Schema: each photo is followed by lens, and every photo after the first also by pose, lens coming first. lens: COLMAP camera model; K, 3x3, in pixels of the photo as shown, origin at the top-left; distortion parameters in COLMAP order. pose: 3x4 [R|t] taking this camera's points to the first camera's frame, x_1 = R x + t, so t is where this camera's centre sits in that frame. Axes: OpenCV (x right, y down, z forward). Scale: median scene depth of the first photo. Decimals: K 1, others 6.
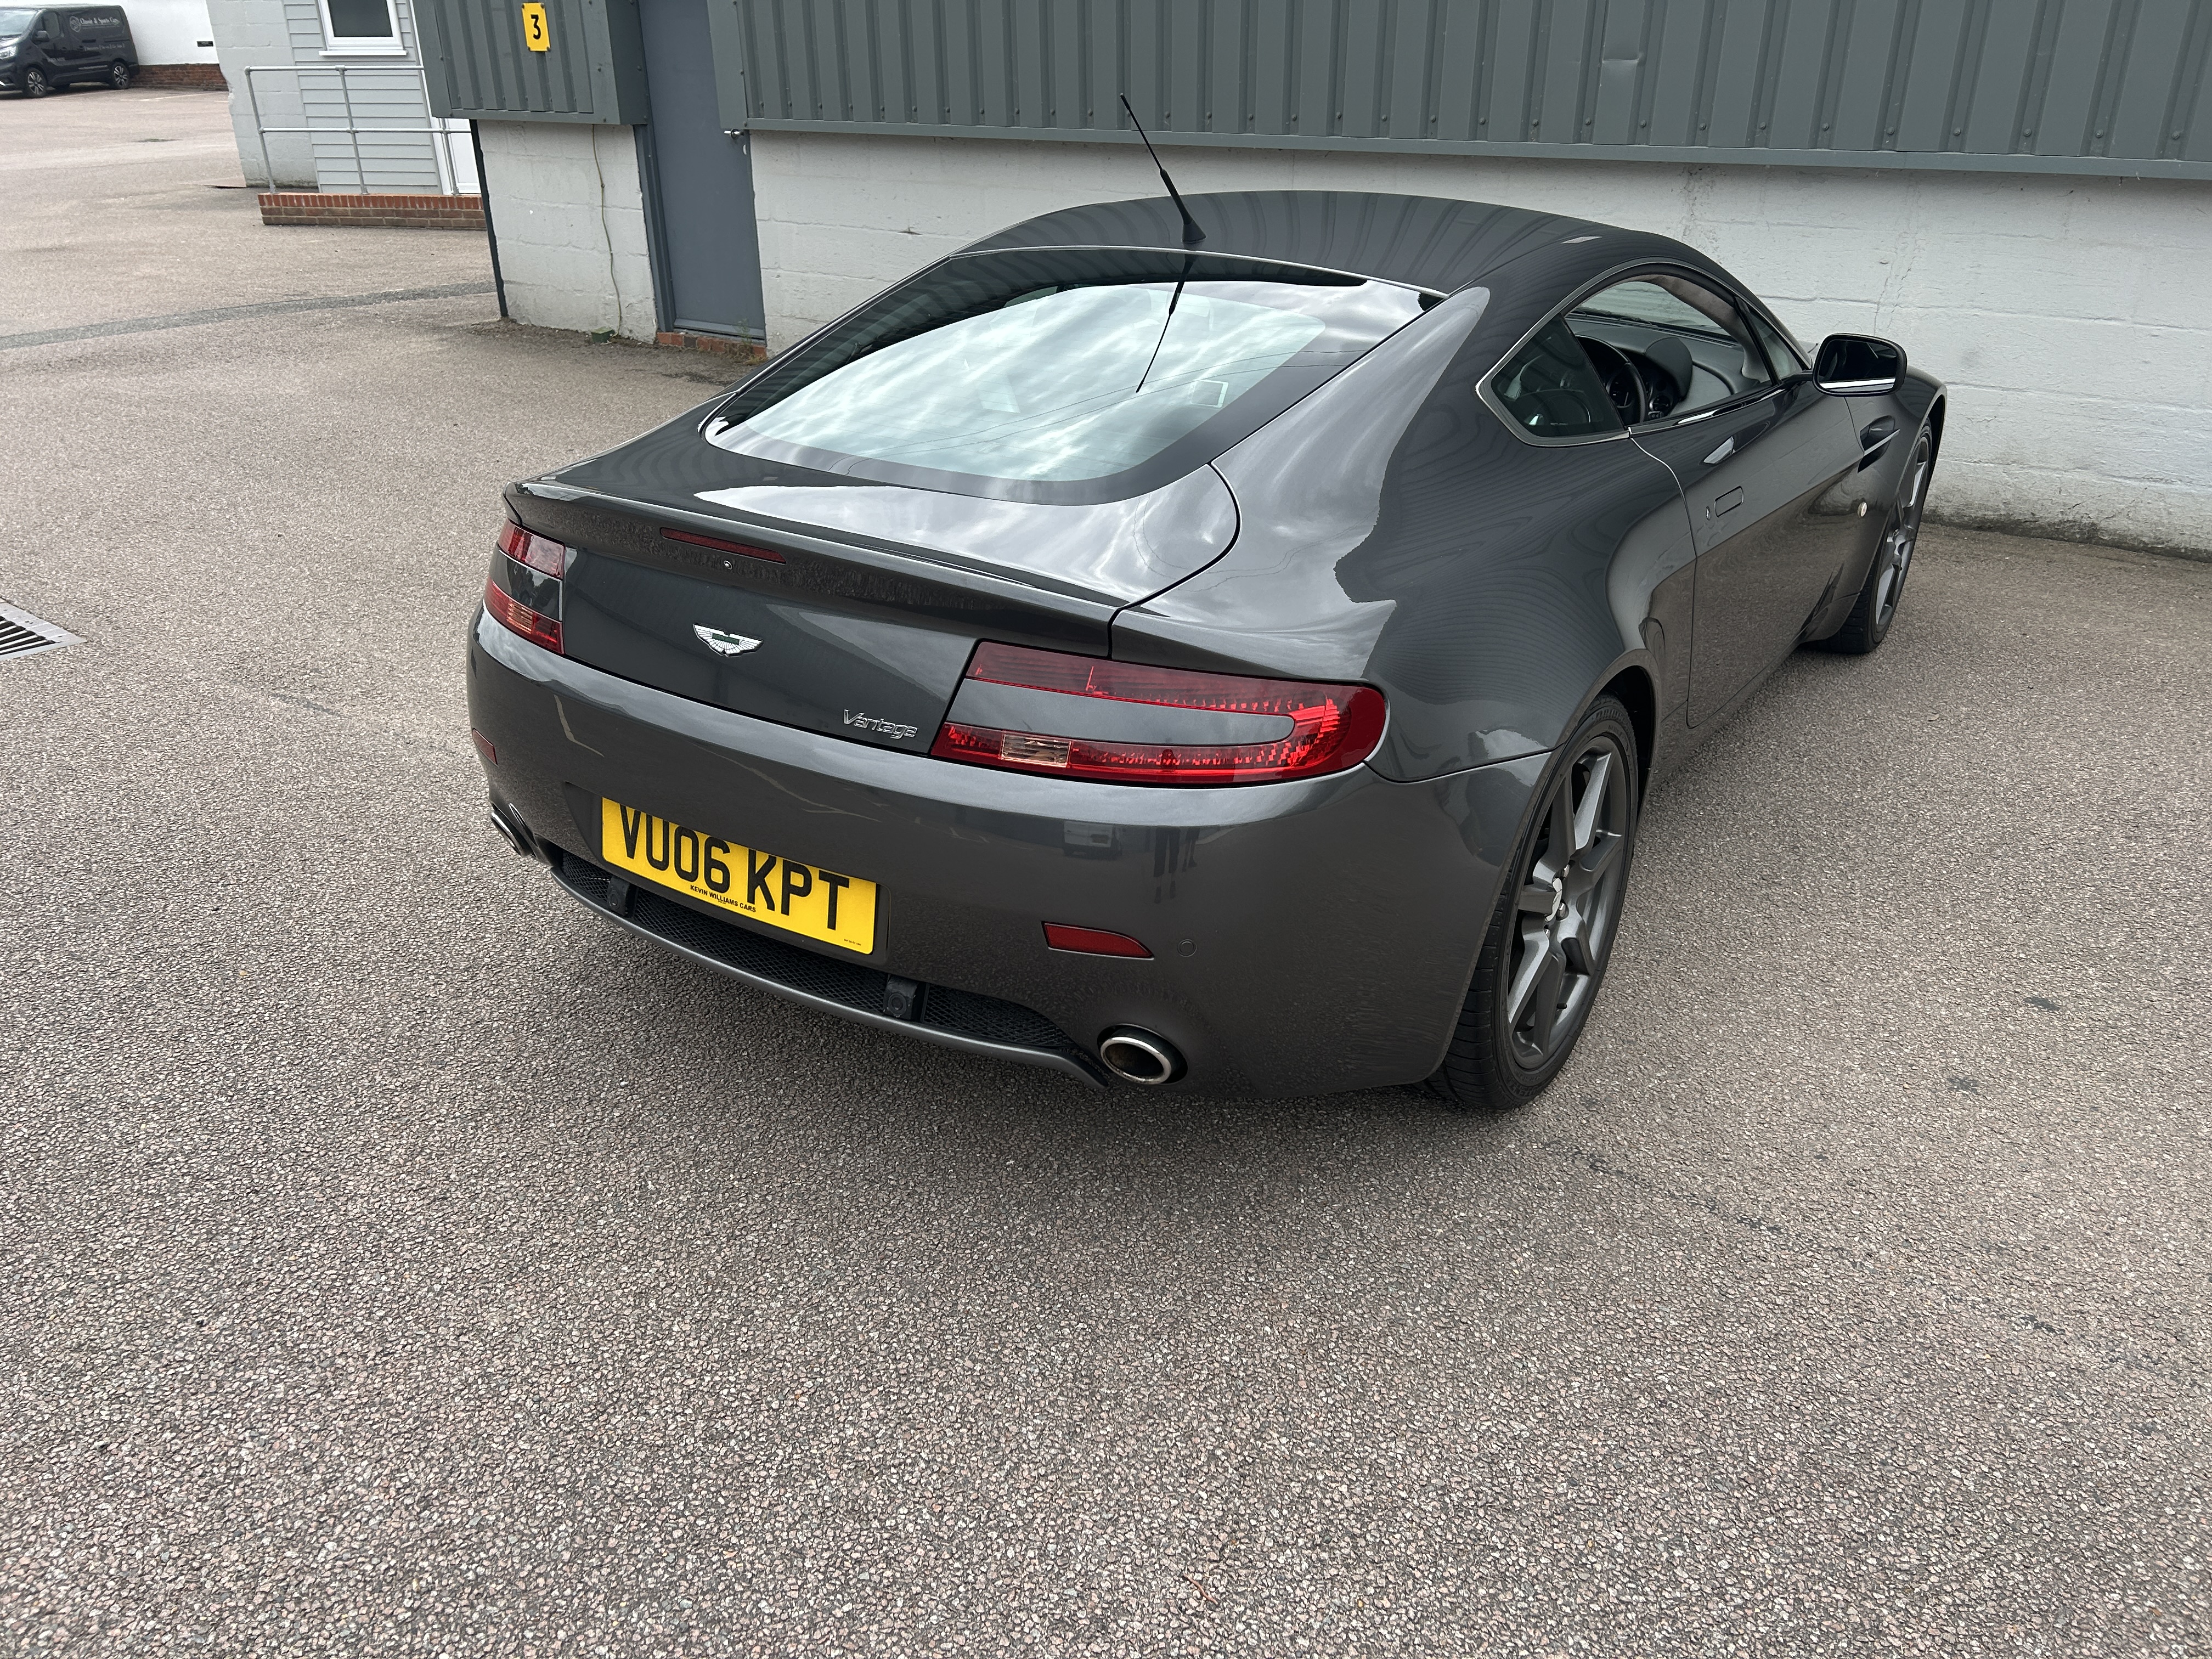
lens RADIAL K [[1665.4, 0, 1102.8], [0, 1665.4, 836.2], [0, 0, 1]] dist [0.053517, -0.056141]
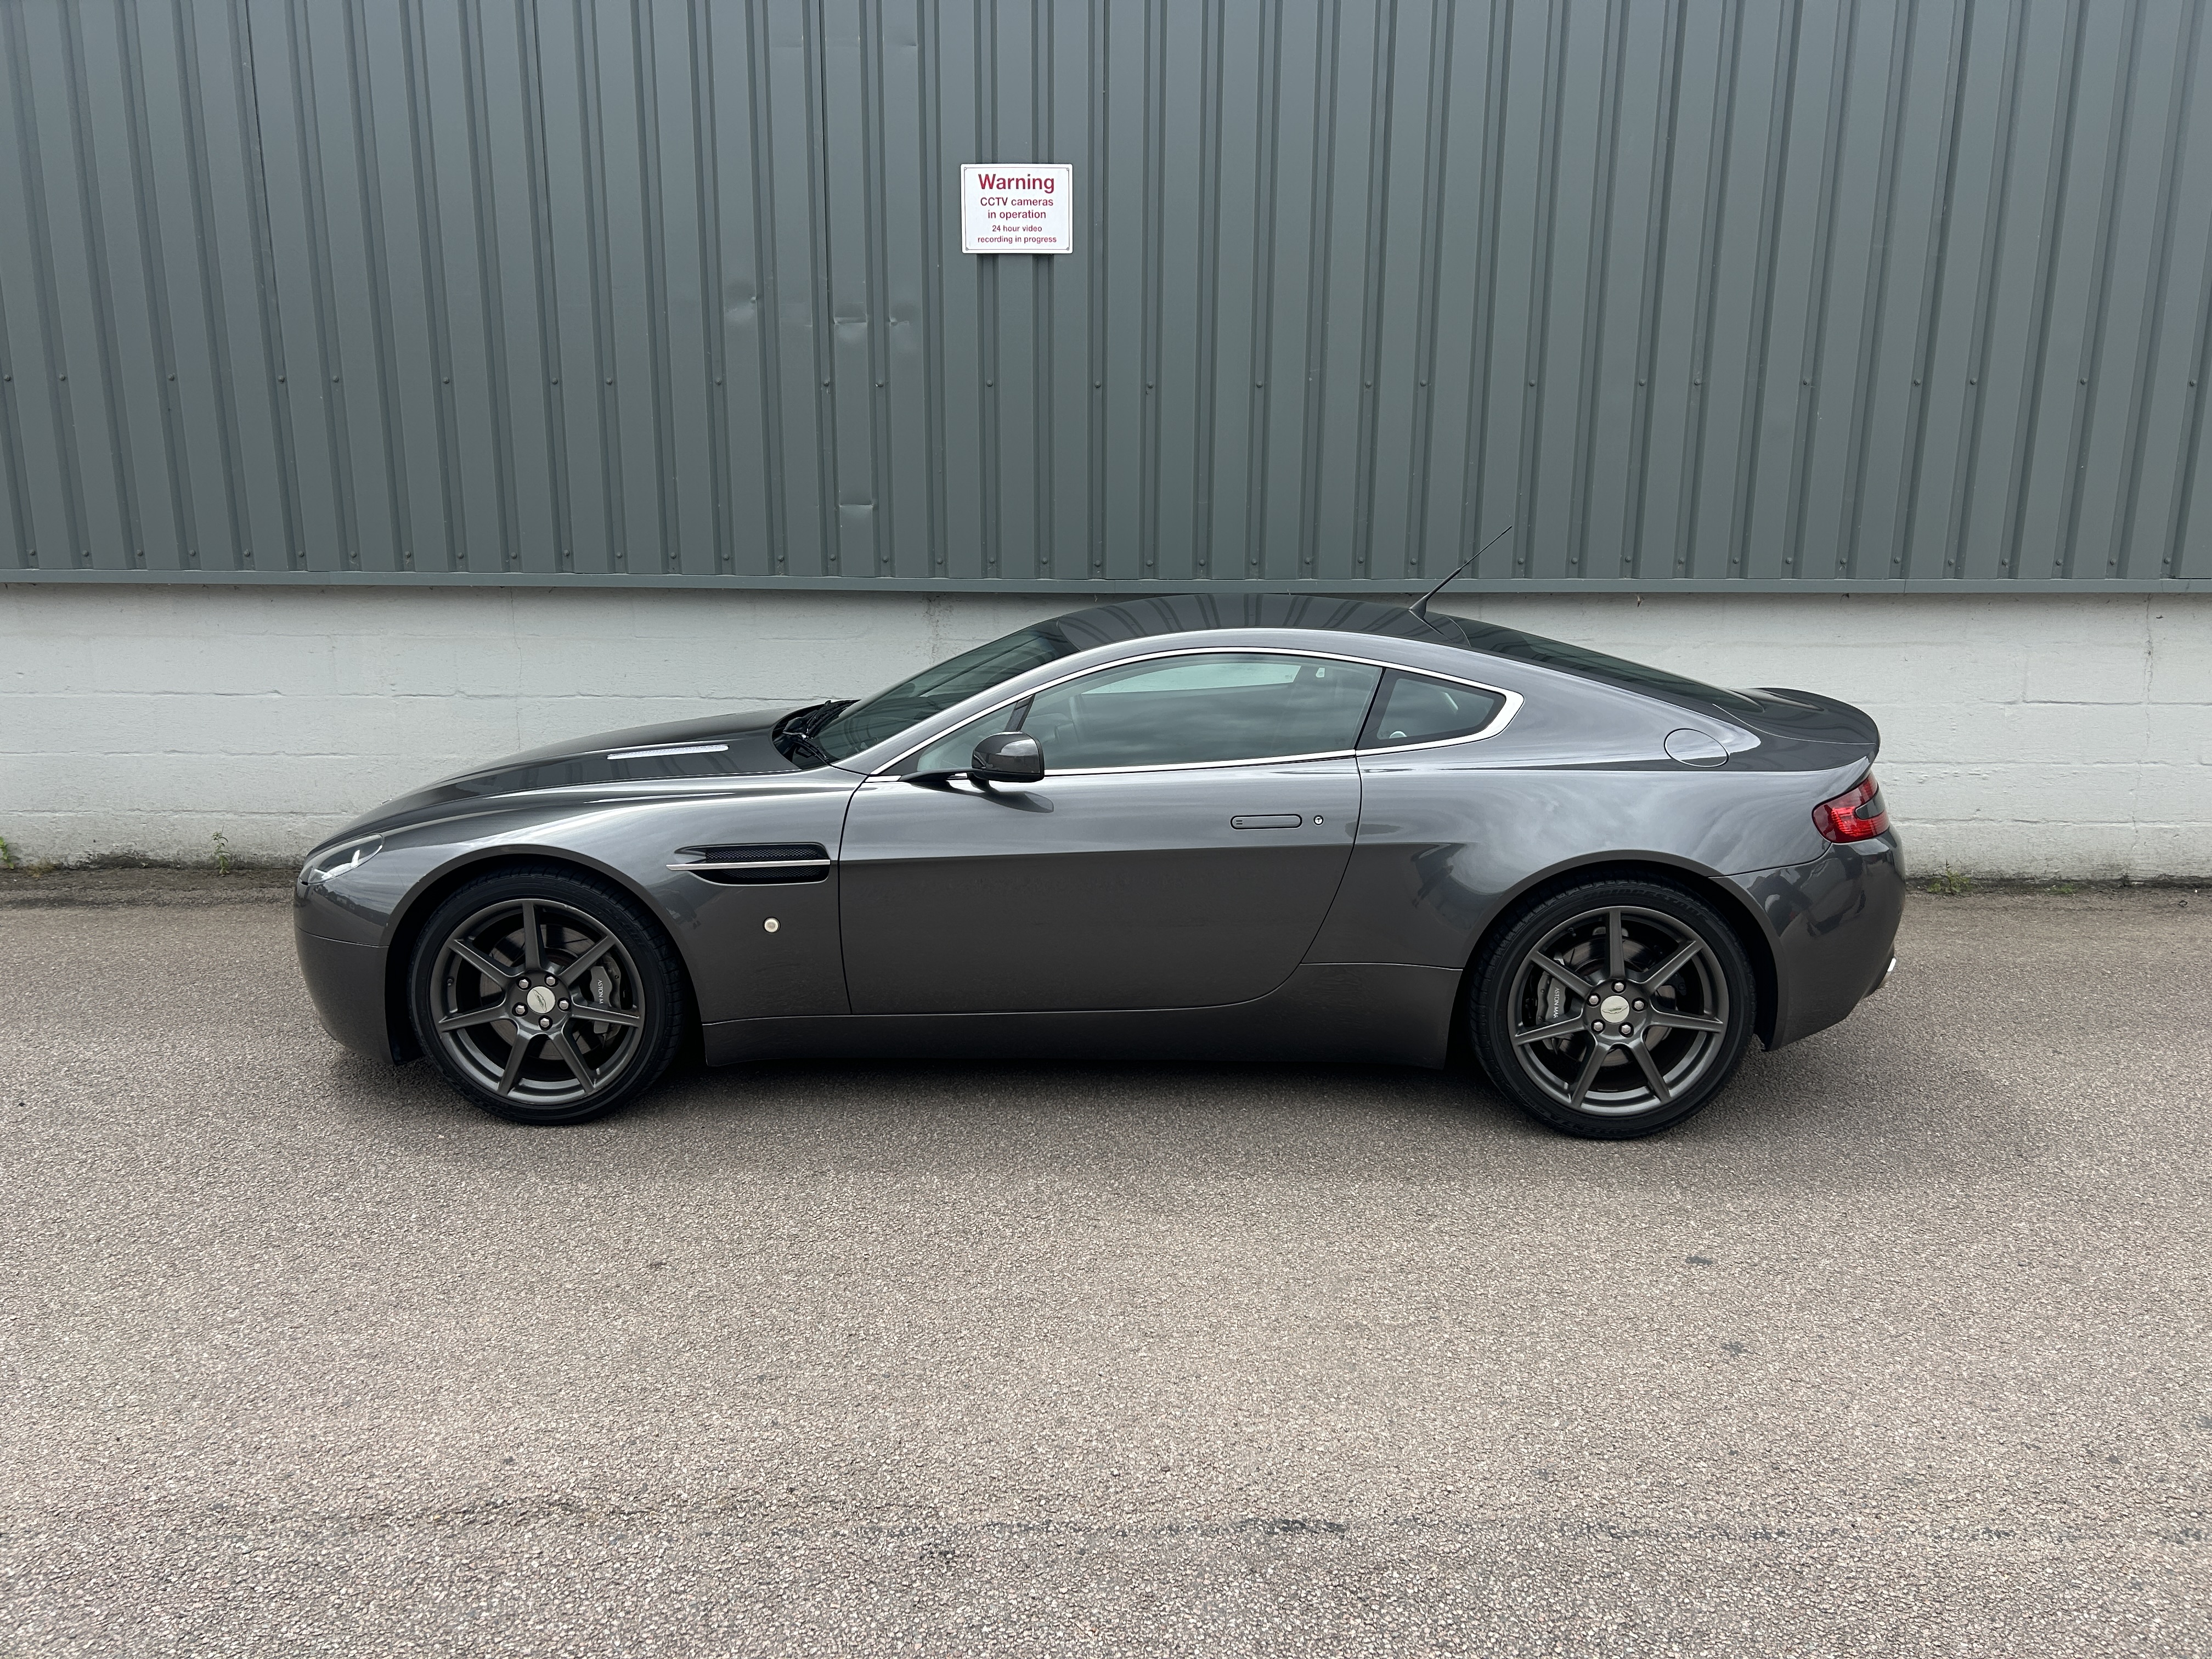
lens RADIAL K [[1665.4, 0, 1102.8], [0, 1665.4, 836.2], [0, 0, 1]] dist [0.053517, -0.056141]
pose [[0.806372, -0.120955, 0.578908, -0.548614], [0.245470, 0.959014, -0.141547, -0.157383], [-0.538061, 0.256244, 0.803013, 0.251153]]
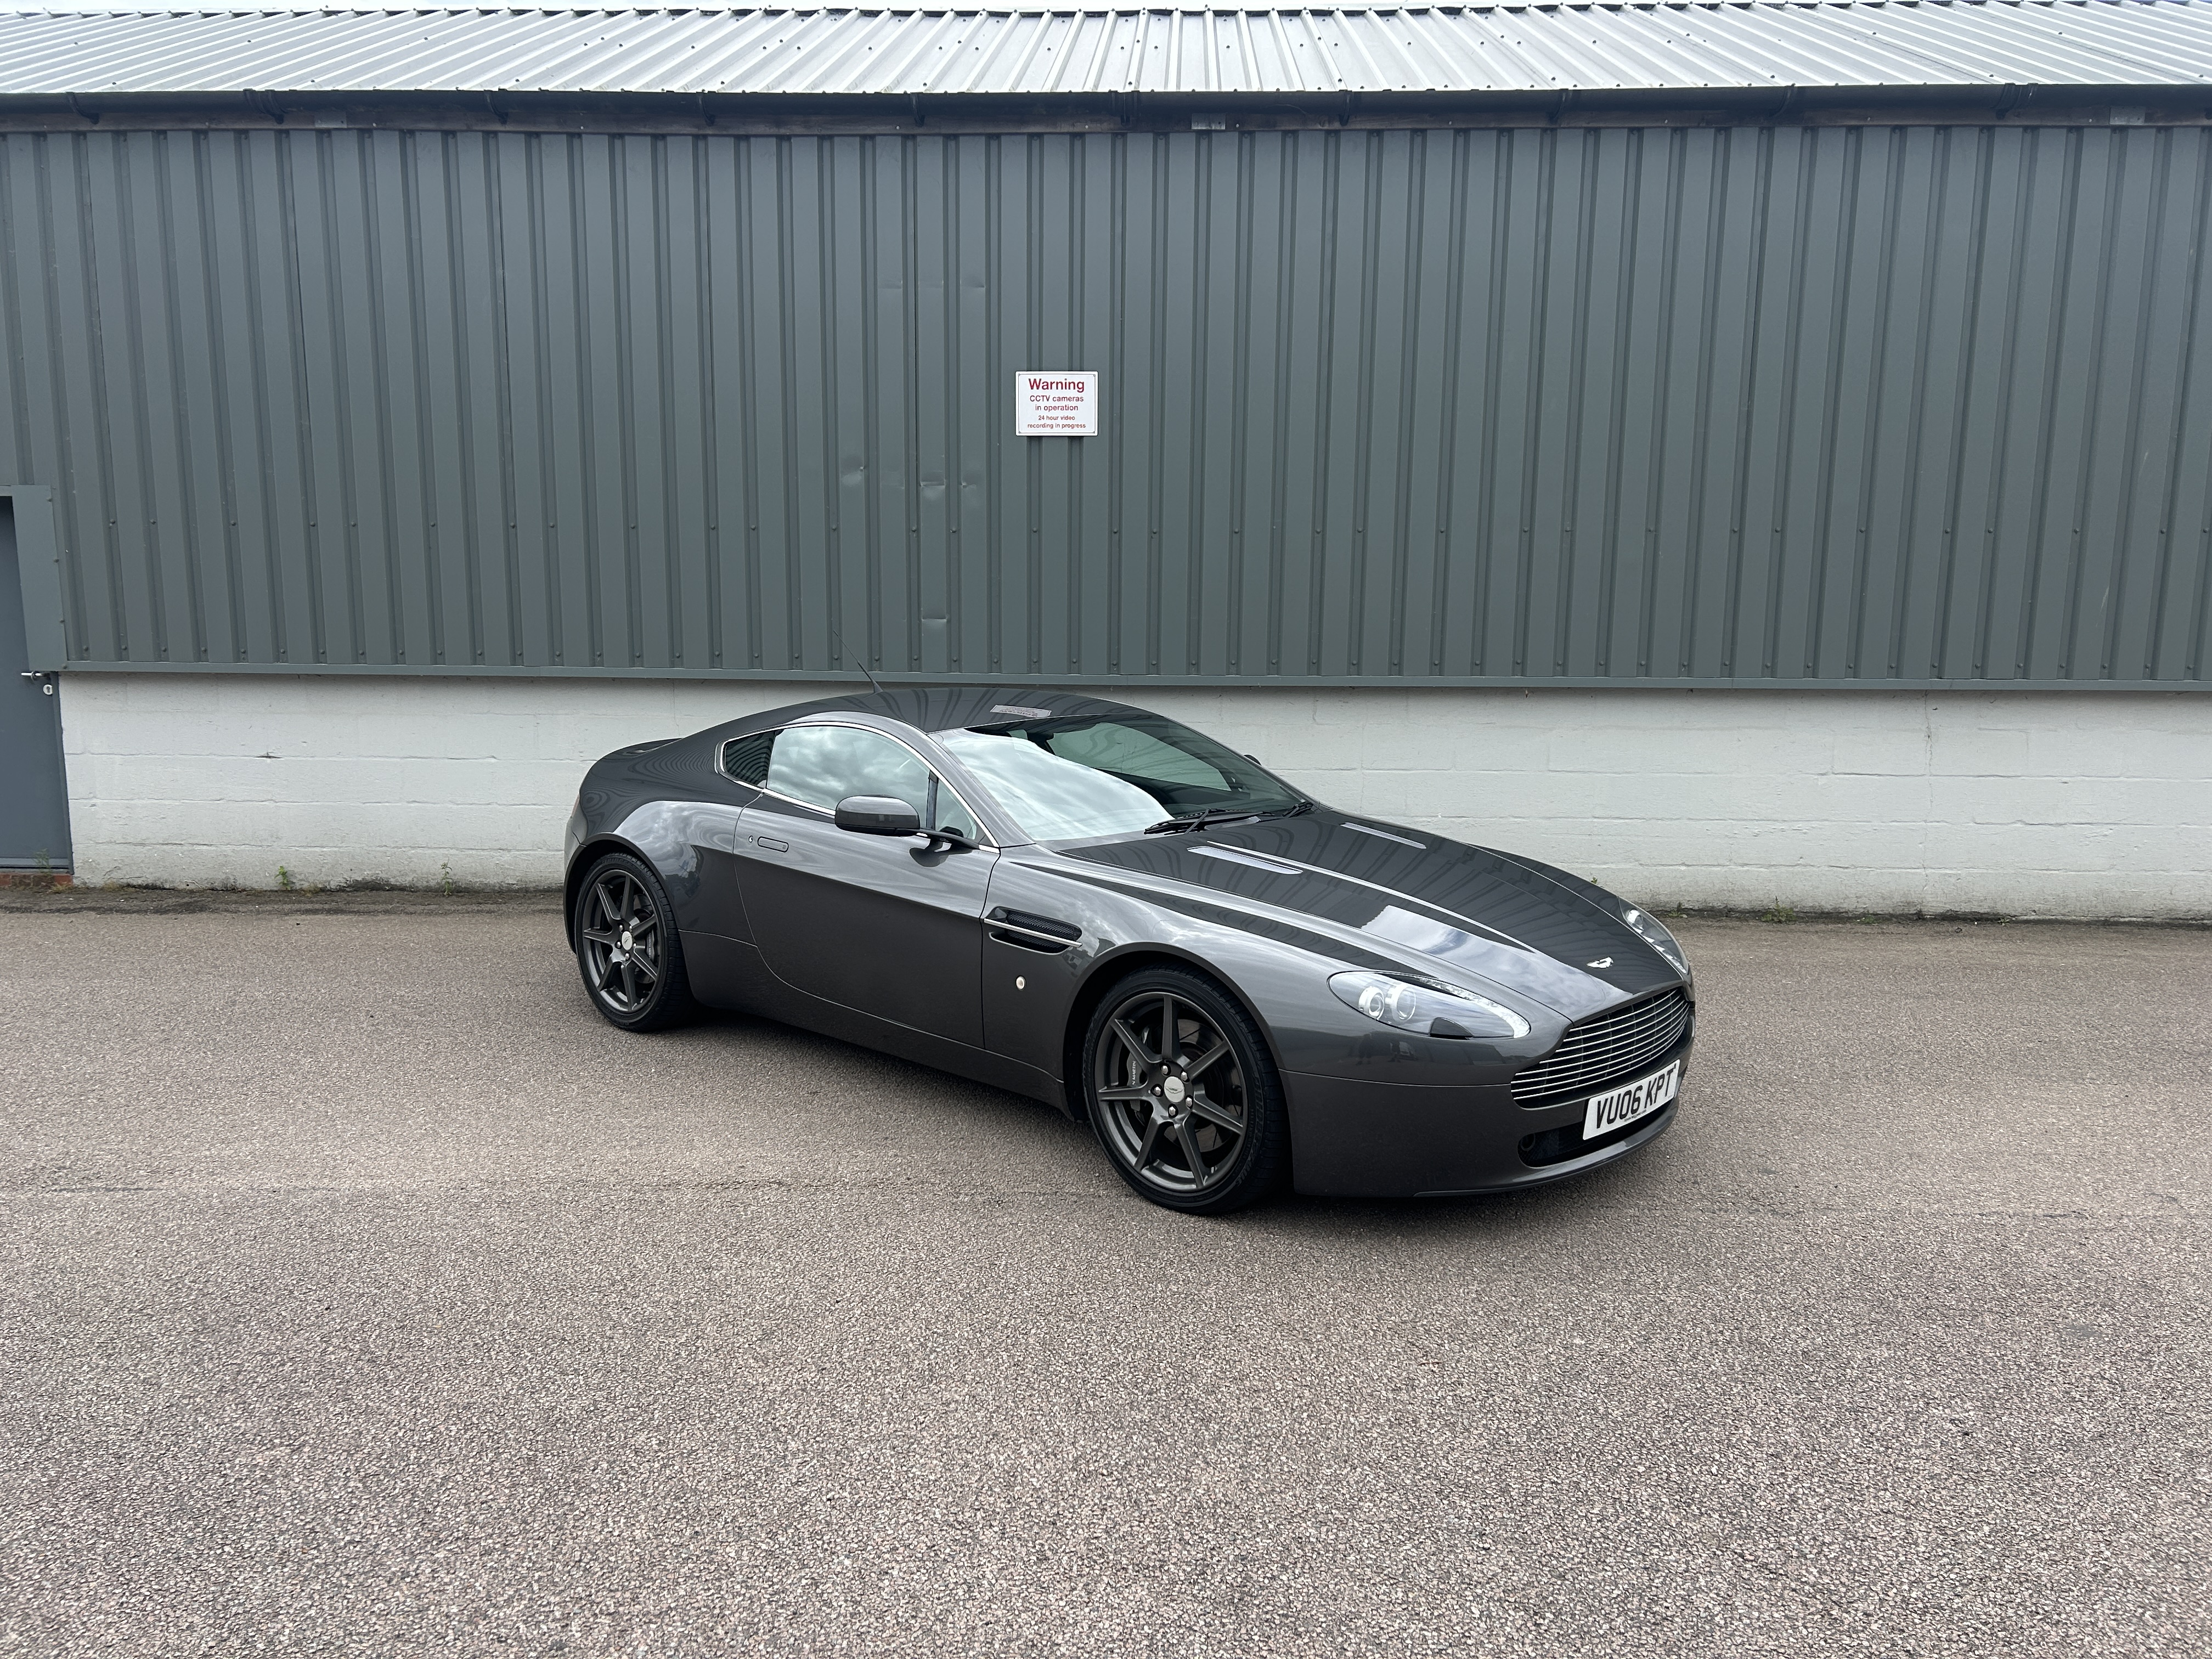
lens RADIAL K [[1667.0, 0, 1092.9], [0, 1667.0, 833.1], [0, 0, 1]] dist [0.077395, -0.123931]
pose [[0.825928, -0.072218, 0.559132, -1.011484], [0.230709, 0.948213, -0.218322, 0.156705], [-0.514410, 0.309315, 0.799817, -0.425756]]
